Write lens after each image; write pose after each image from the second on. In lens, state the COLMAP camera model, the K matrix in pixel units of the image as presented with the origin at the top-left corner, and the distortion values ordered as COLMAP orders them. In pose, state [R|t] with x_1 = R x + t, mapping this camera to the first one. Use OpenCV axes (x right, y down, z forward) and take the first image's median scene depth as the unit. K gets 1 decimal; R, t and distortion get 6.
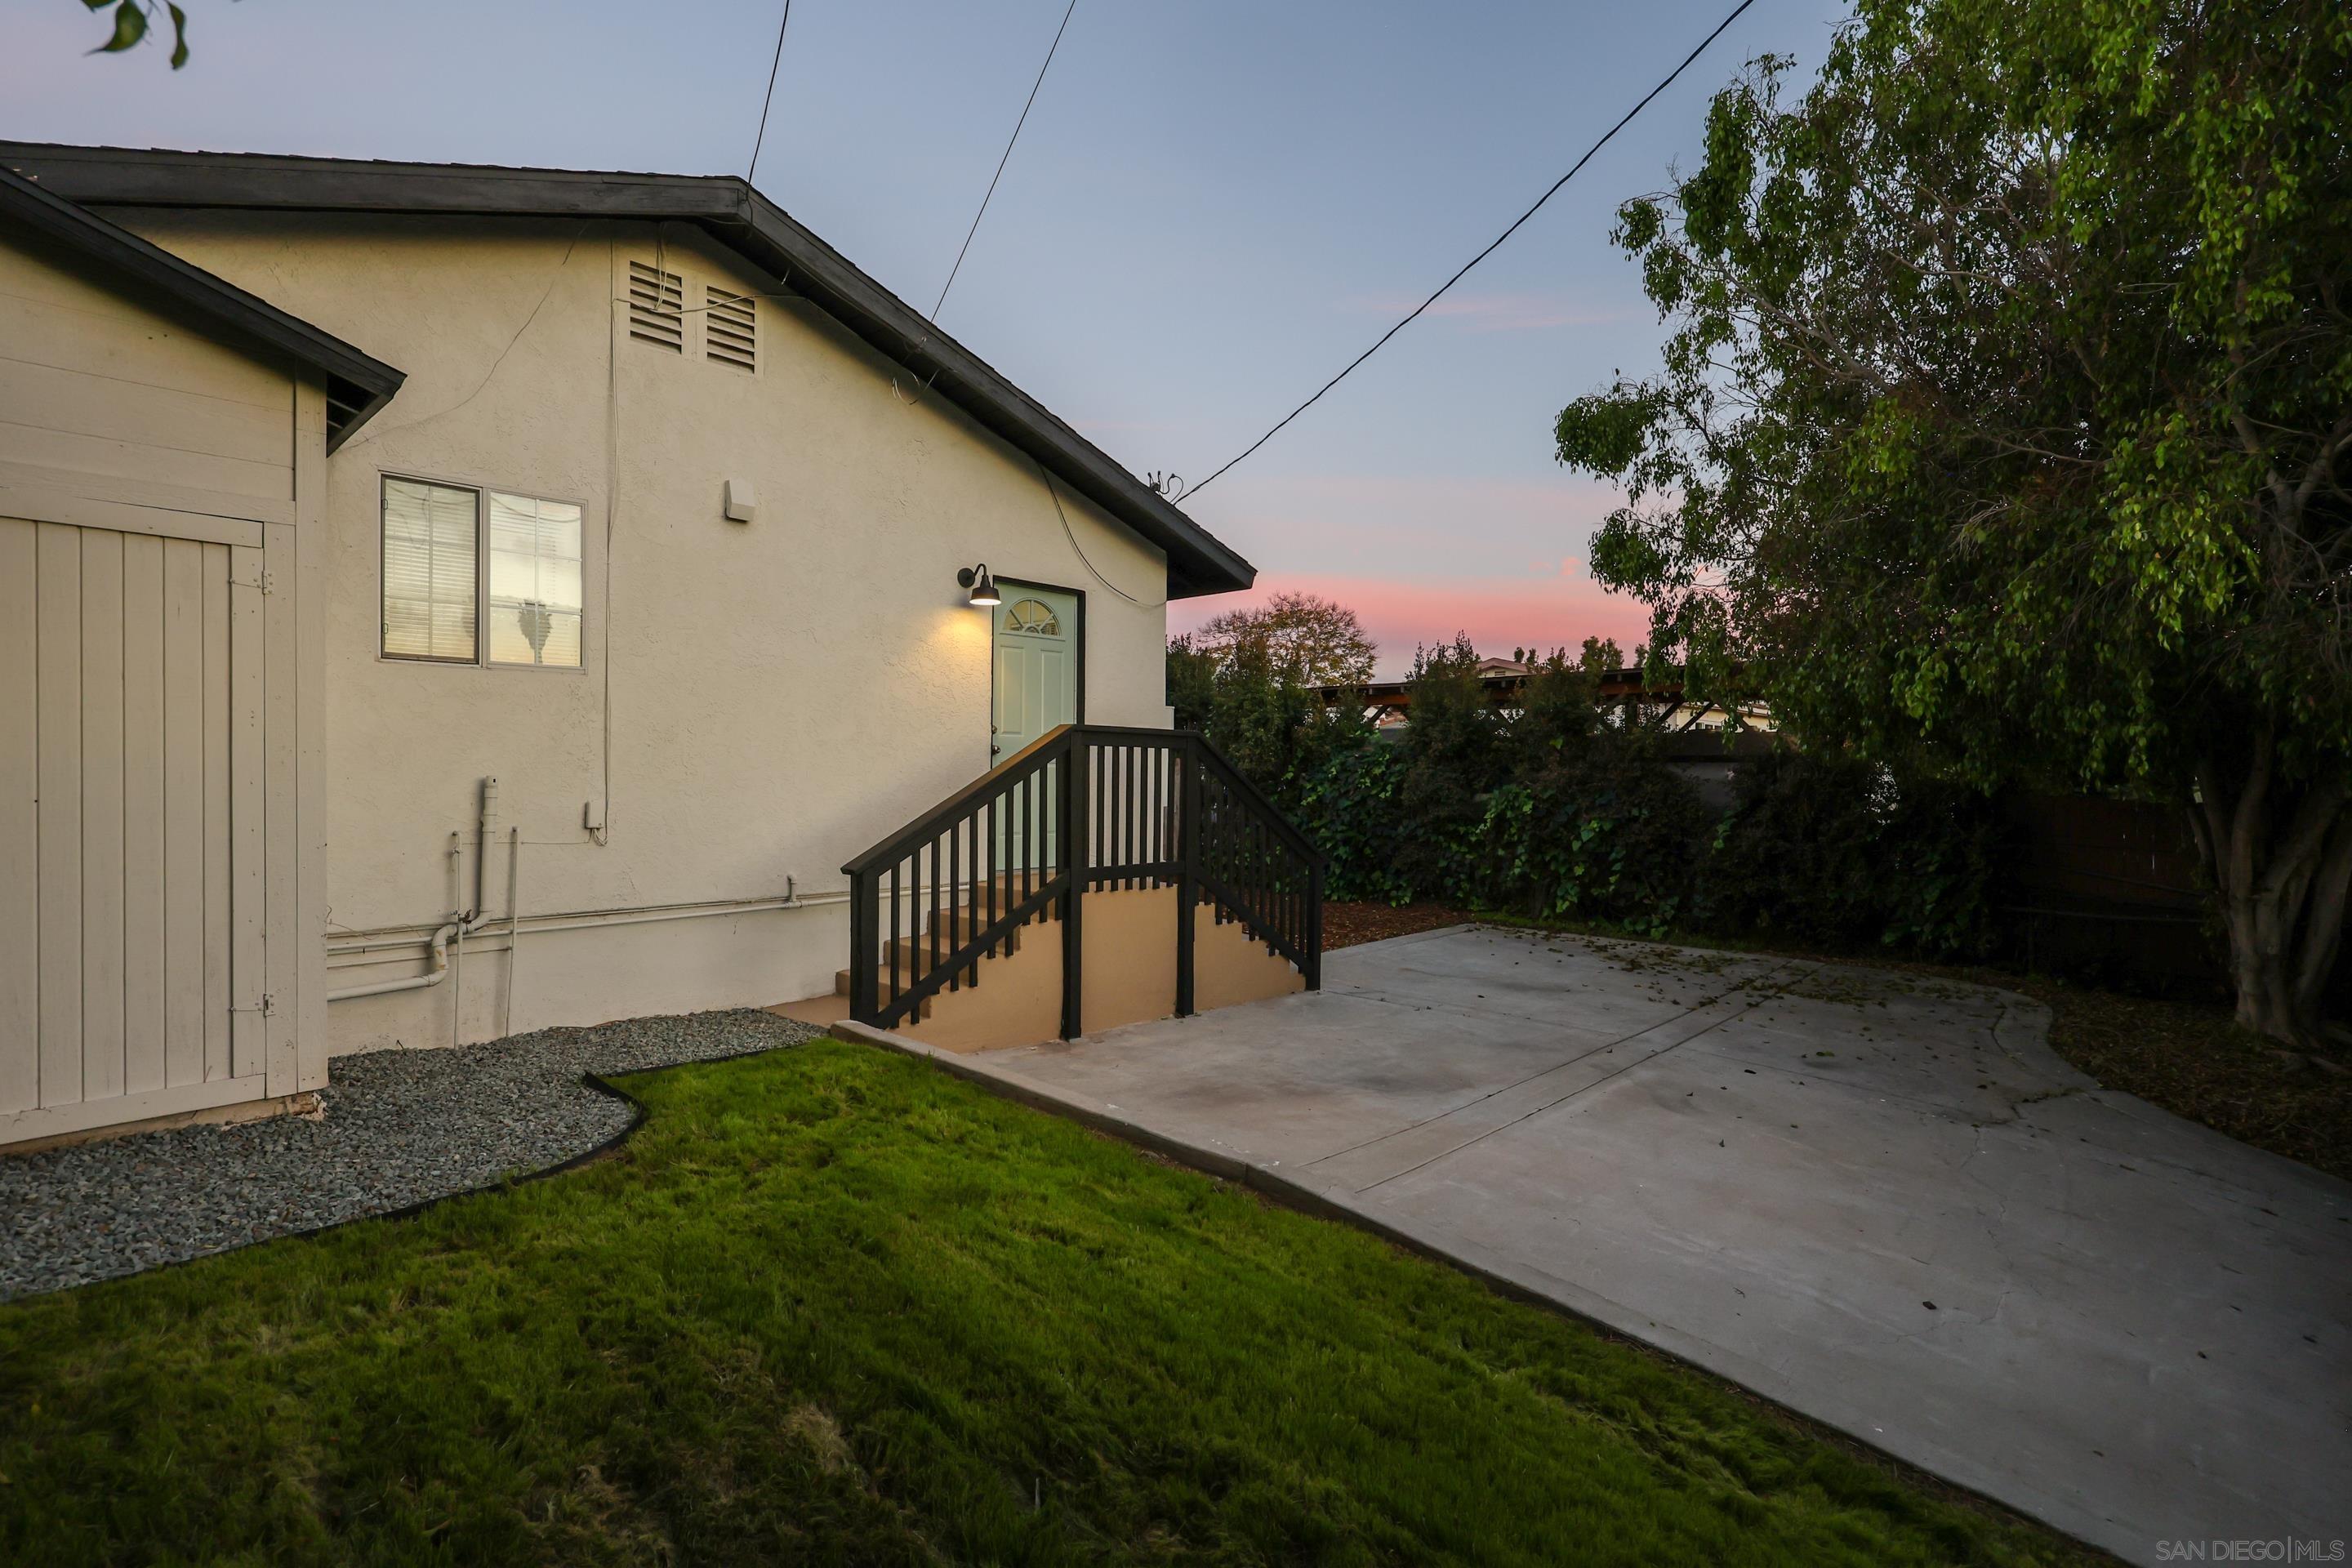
lens RADIAL K [[1125.9, 0, 1169.7], [0, 1125.9, 836.3], [0, 0, 1]] dist [0.000145, 0.000271]
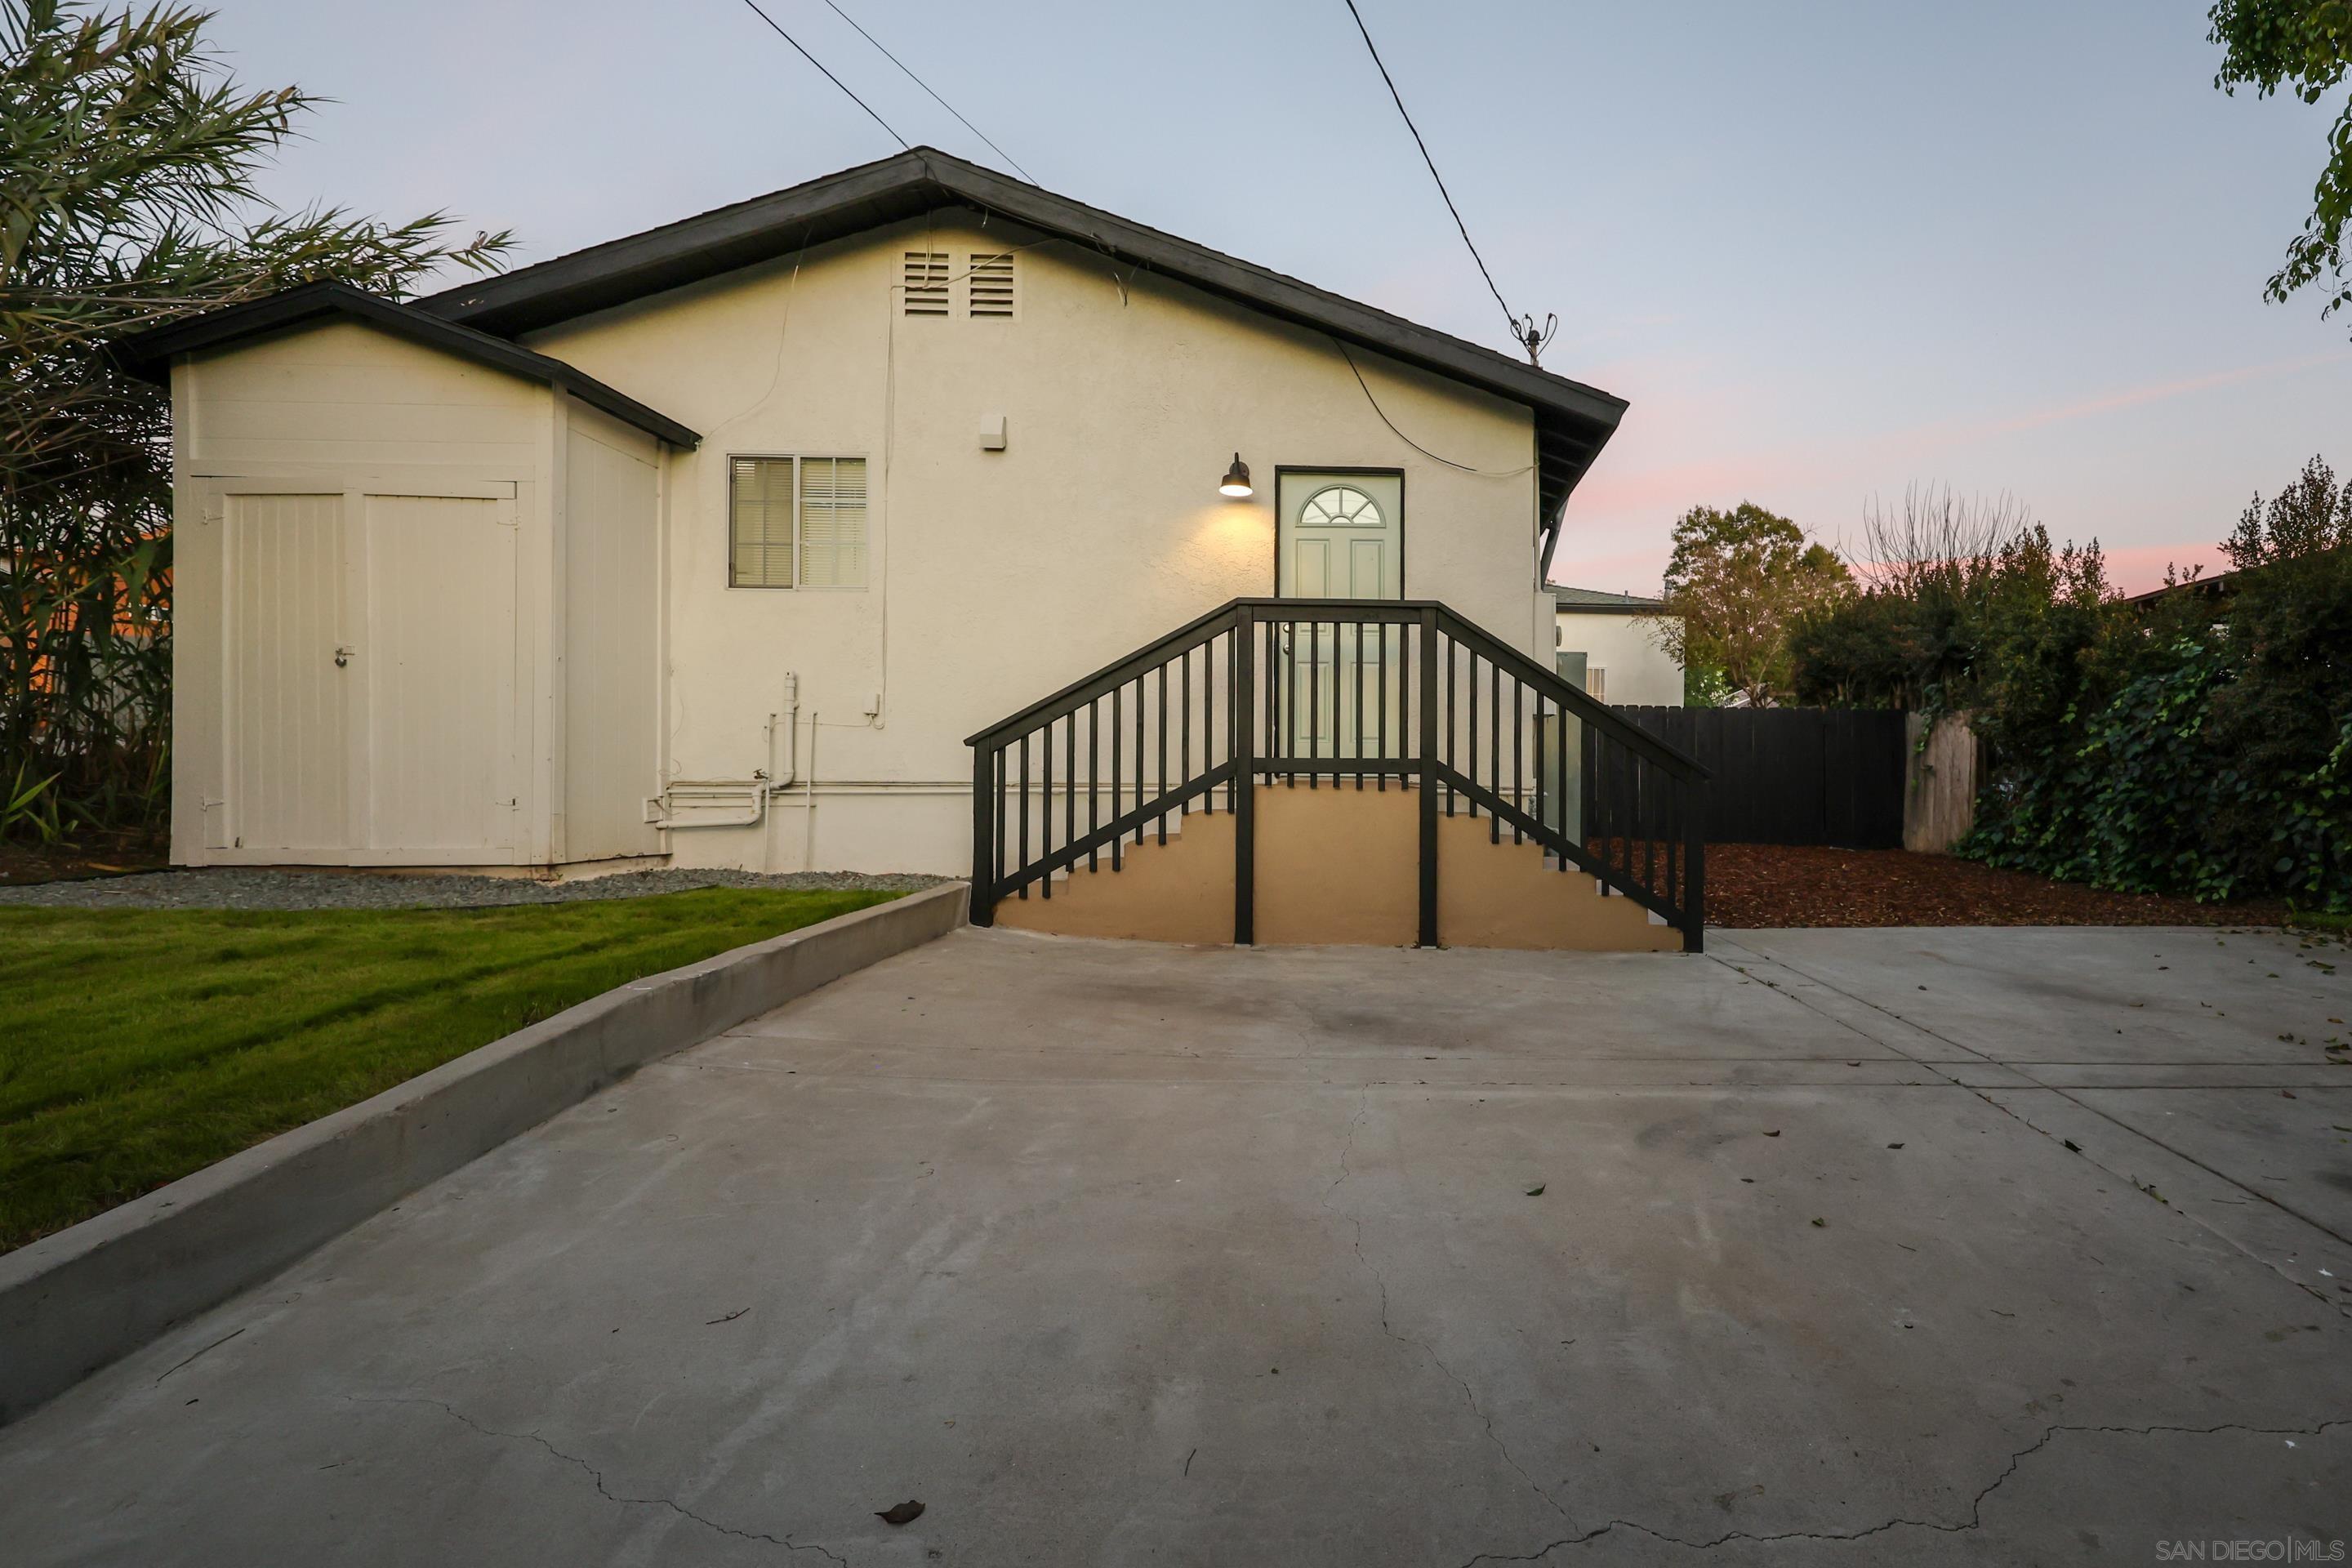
lens RADIAL K [[1041.6, 0, 1176.0], [0, 1041.6, 784.0], [0, 0, 1]] dist [-0.001219, -0.000573]
pose [[0.715254, 0.013335, -0.698738, 0.459346], [-0.039168, 0.999011, -0.021028, 0.069898], [0.697766, 0.042409, 0.715069, 0.357308]]
